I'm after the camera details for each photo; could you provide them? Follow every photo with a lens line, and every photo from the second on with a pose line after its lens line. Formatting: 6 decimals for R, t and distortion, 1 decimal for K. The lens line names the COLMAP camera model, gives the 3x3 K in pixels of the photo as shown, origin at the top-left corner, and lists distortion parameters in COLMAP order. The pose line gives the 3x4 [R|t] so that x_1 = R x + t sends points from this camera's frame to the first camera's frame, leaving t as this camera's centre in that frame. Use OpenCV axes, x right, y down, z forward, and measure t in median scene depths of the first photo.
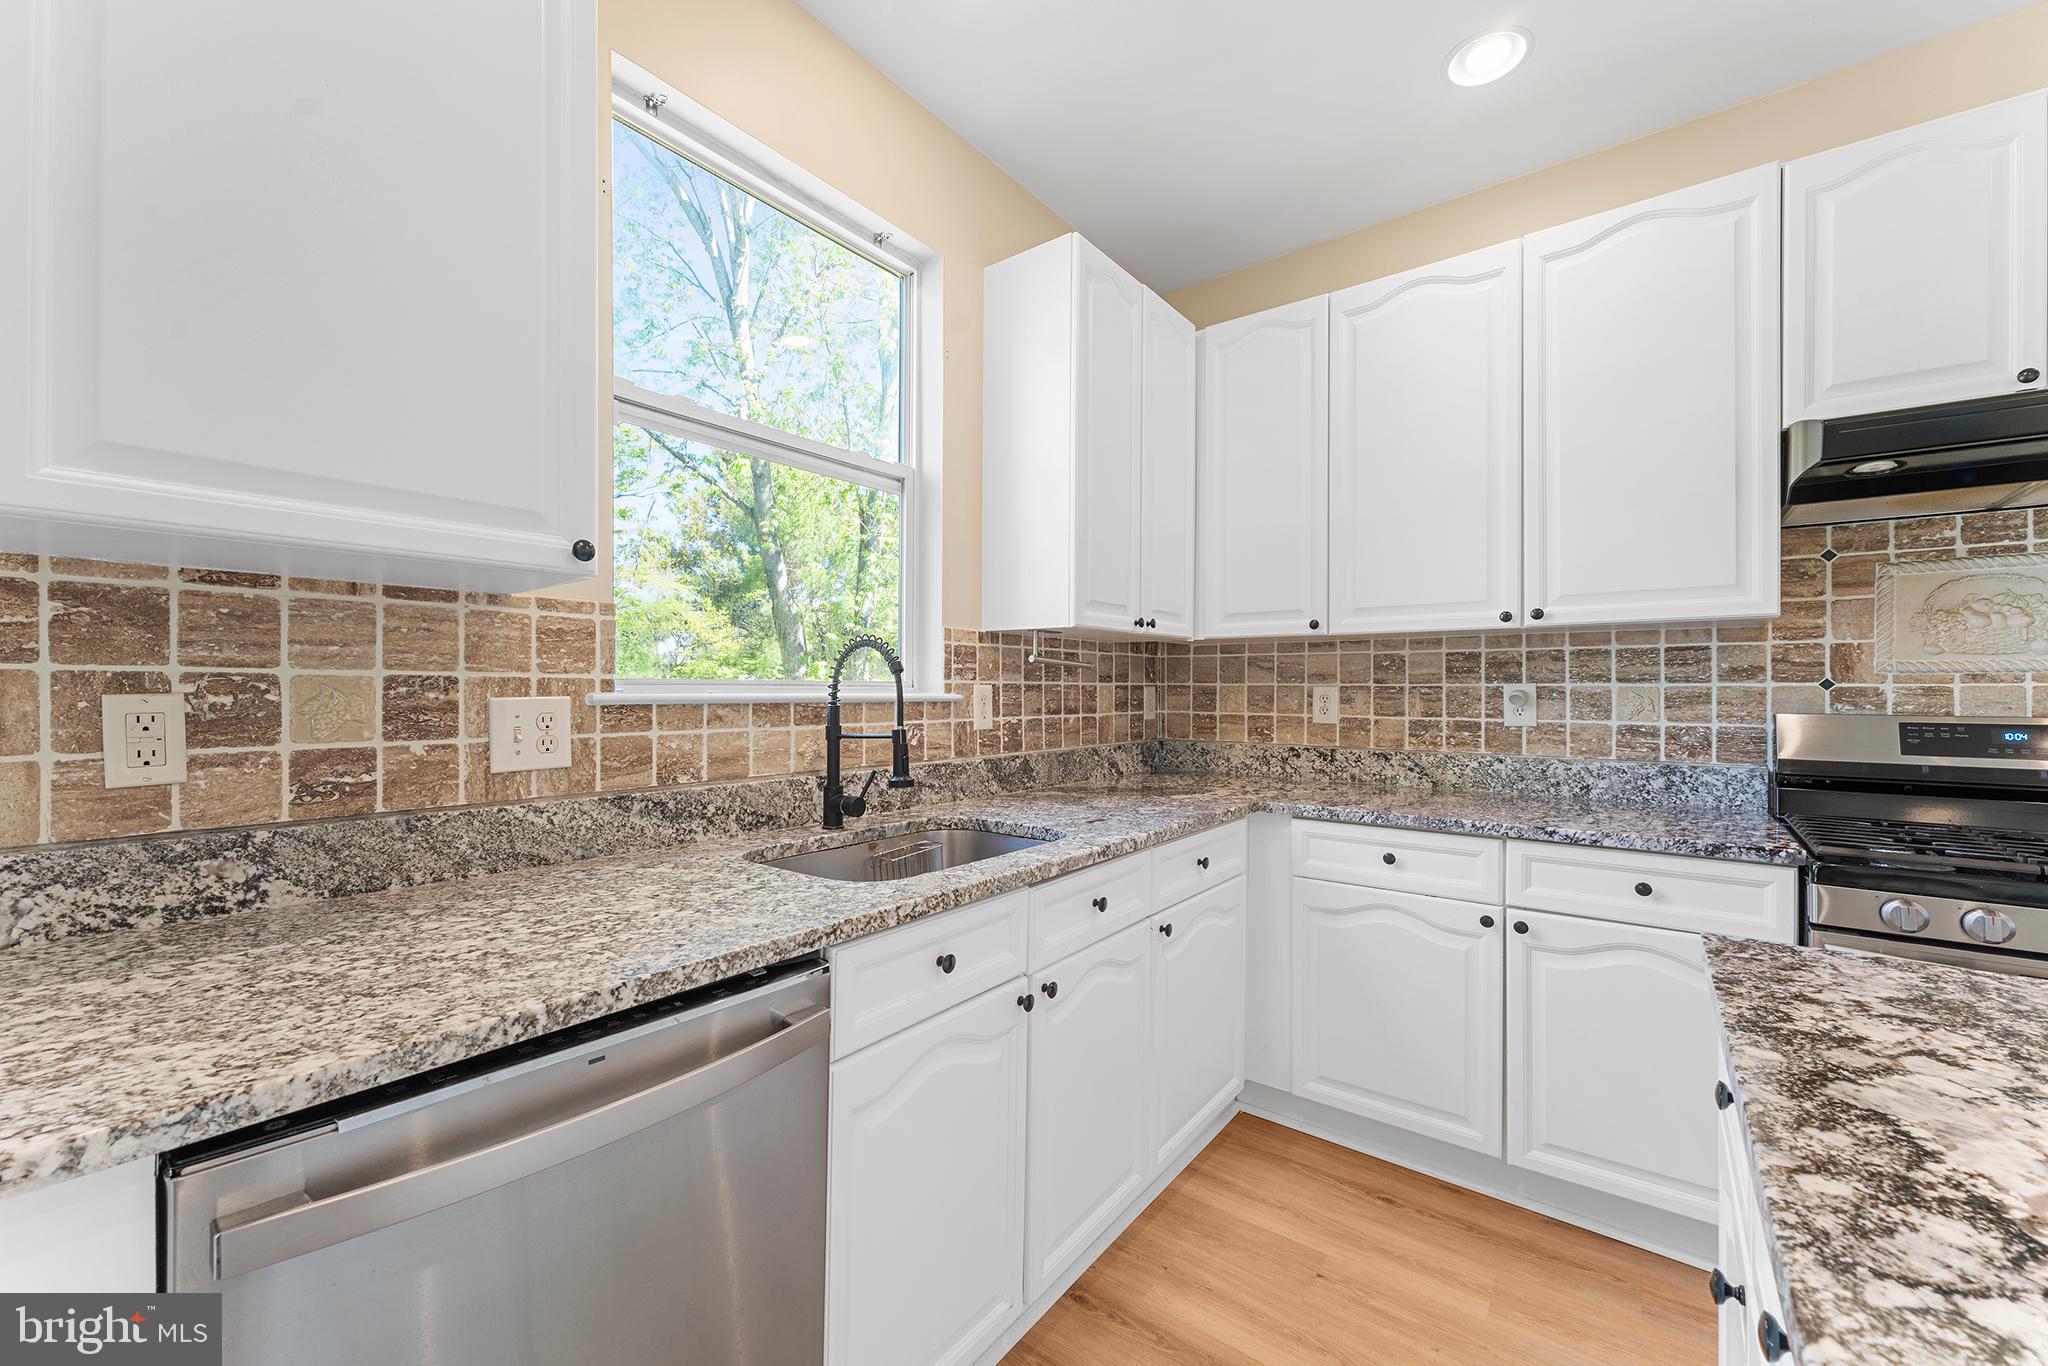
lens RADIAL K [[812.5, 0, 1013.6], [0, 812.5, 694.8], [0, 0, 1]] dist [0.000720, -0.000037]
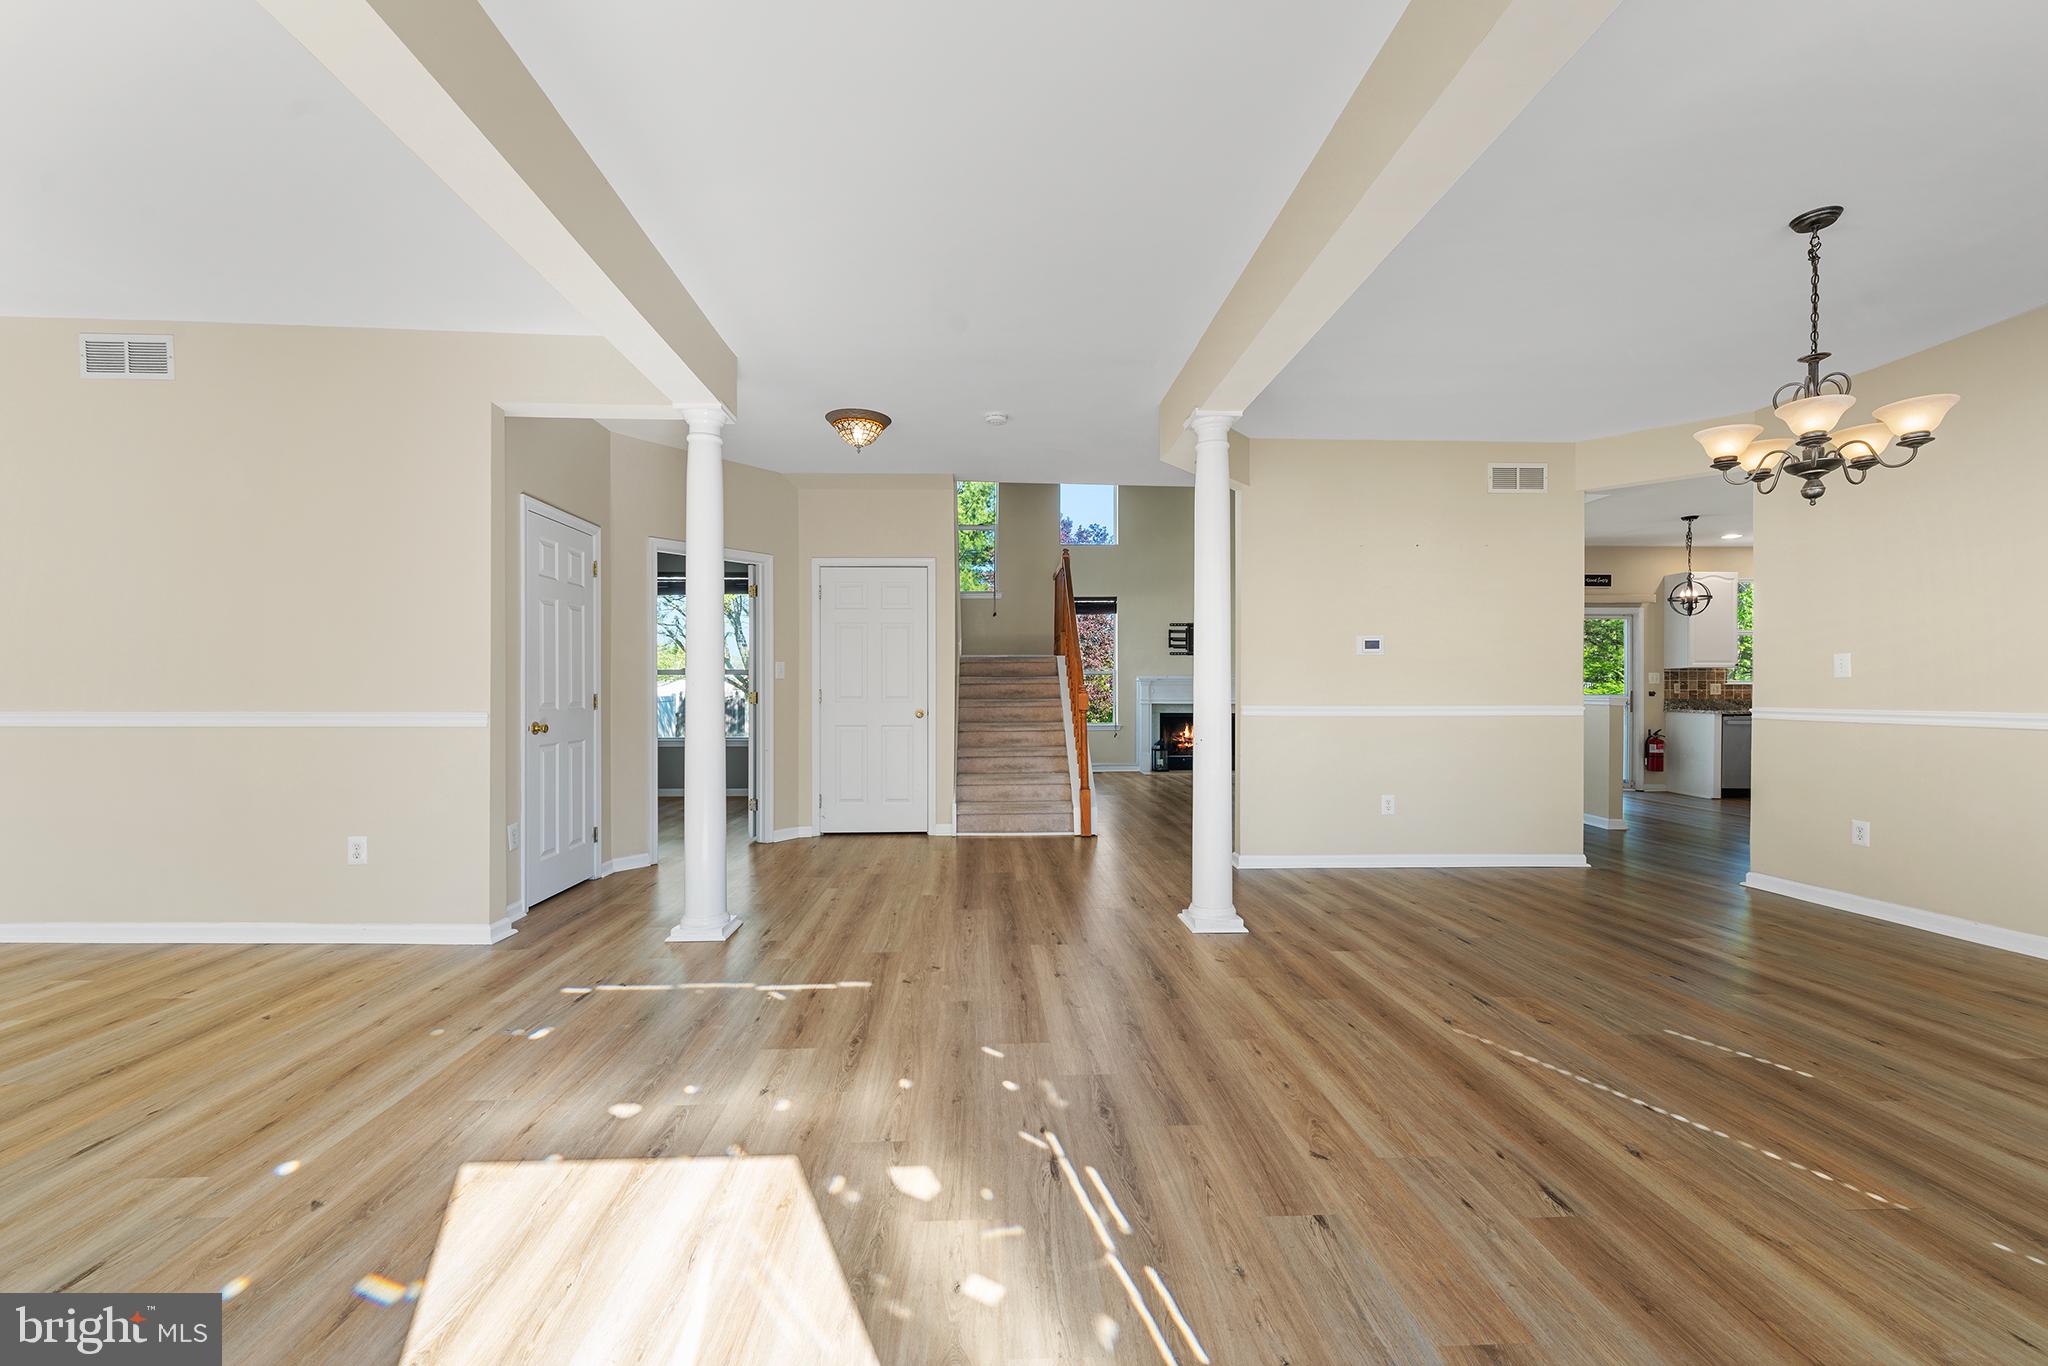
lens RADIAL K [[812.5, 0, 1013.6], [0, 812.5, 694.8], [0, 0, 1]] dist [0.000720, -0.000037]
pose [[0.647055, -0.000464, -0.762443, 0.475678], [-0.002394, 0.999994, -0.002641, 0.077438], [0.762440, 0.003534, 0.647050, -4.782625]]
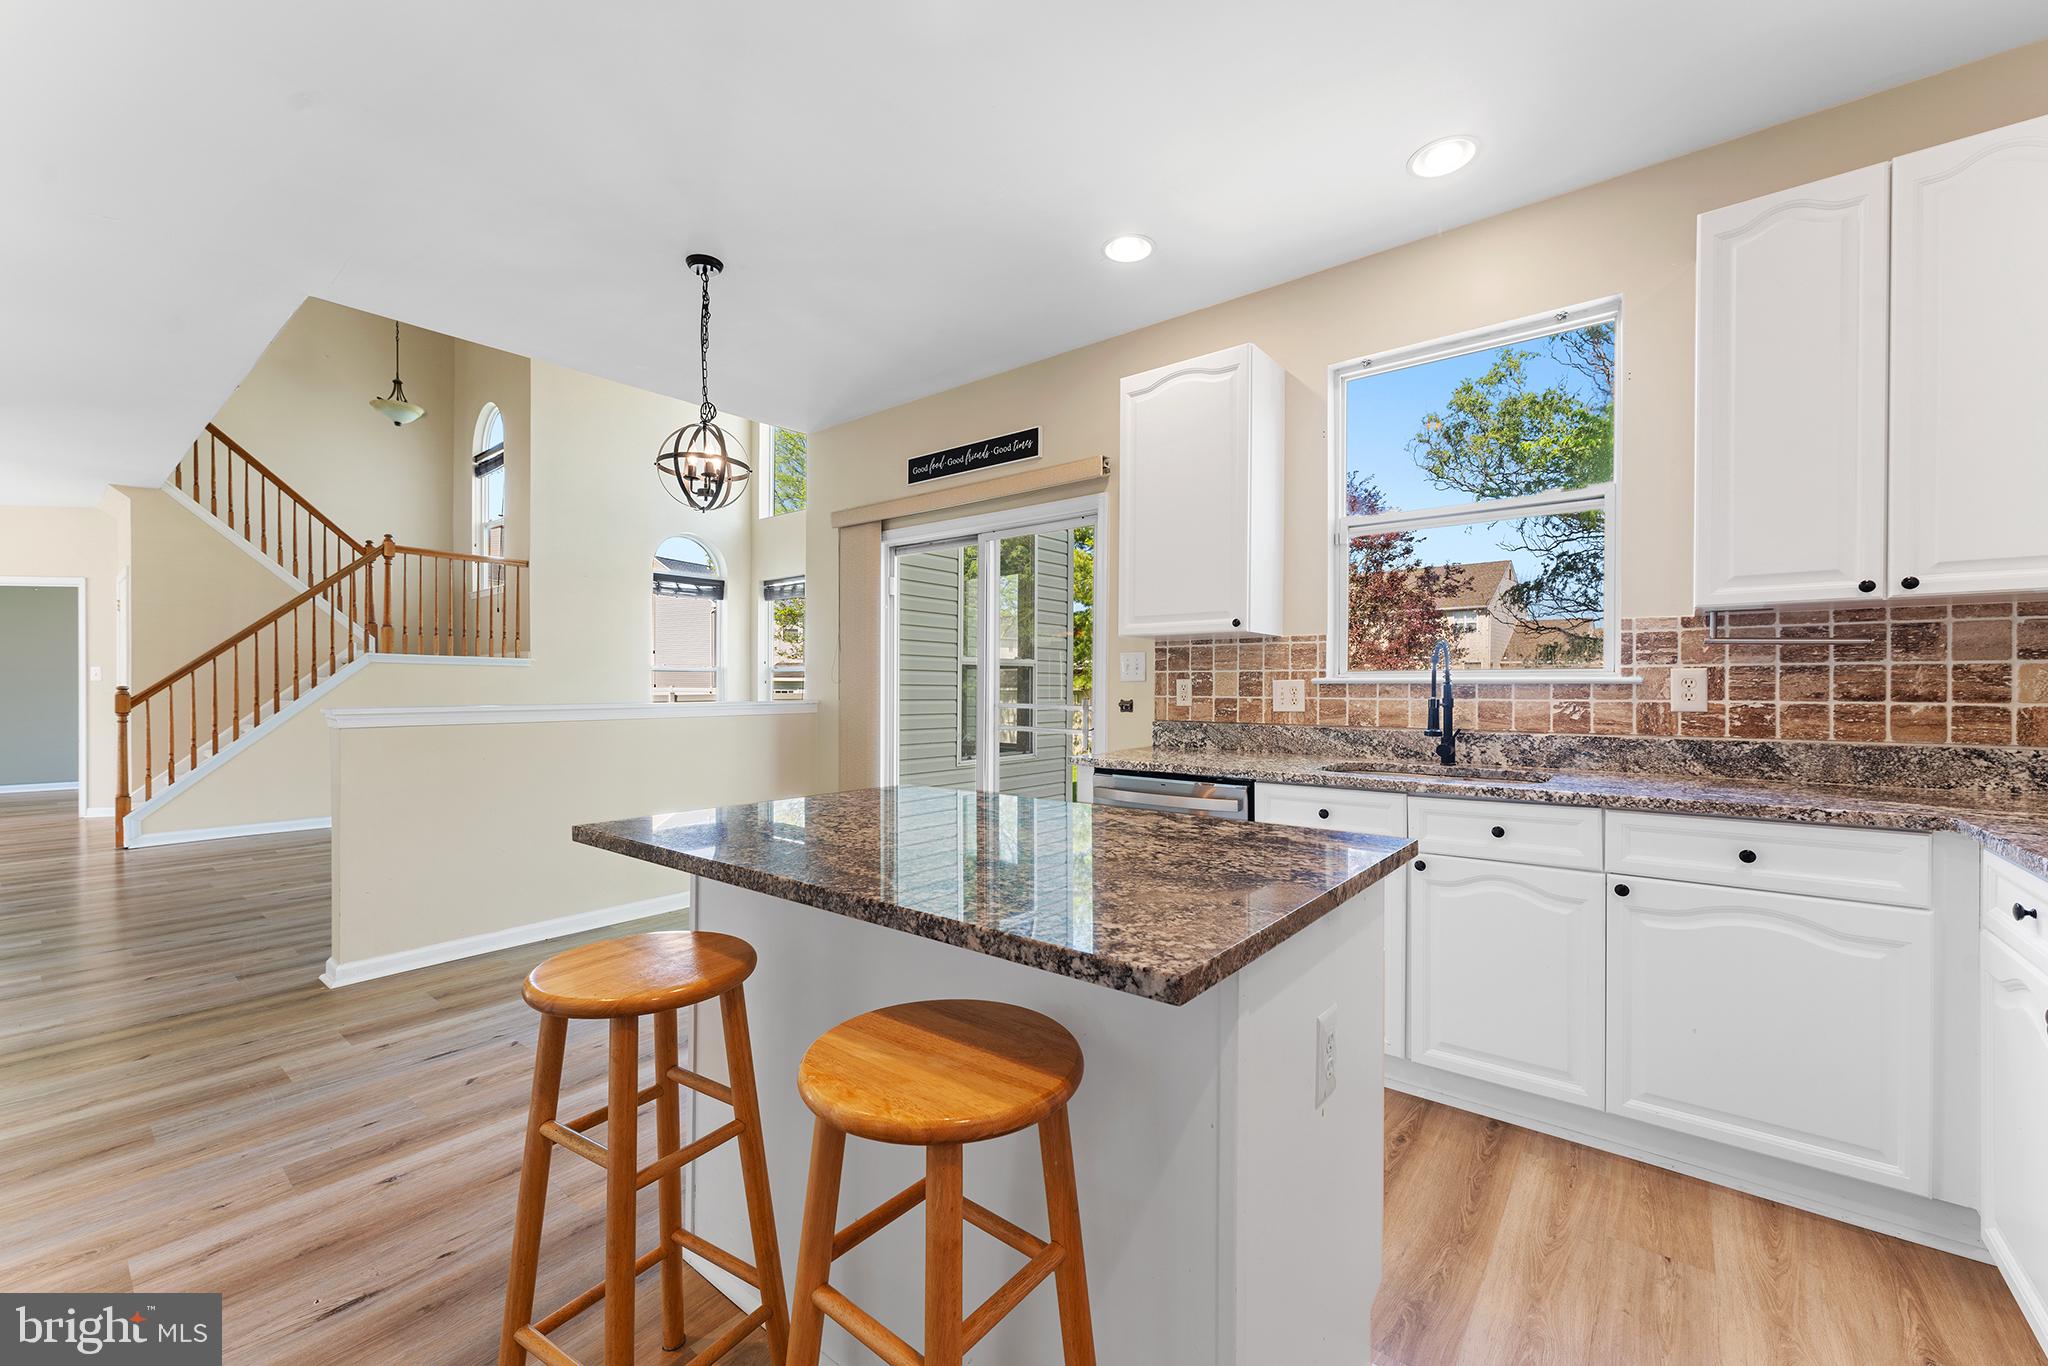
lens RADIAL K [[812.5, 0, 1013.6], [0, 812.5, 694.8], [0, 0, 1]] dist [0.000720, -0.000037]
pose [[-0.027370, 0.006251, -0.999606, 1.068992], [-0.006983, 0.999955, 0.006445, 0.021945], [0.999601, 0.007156, -0.027325, 0.176825]]
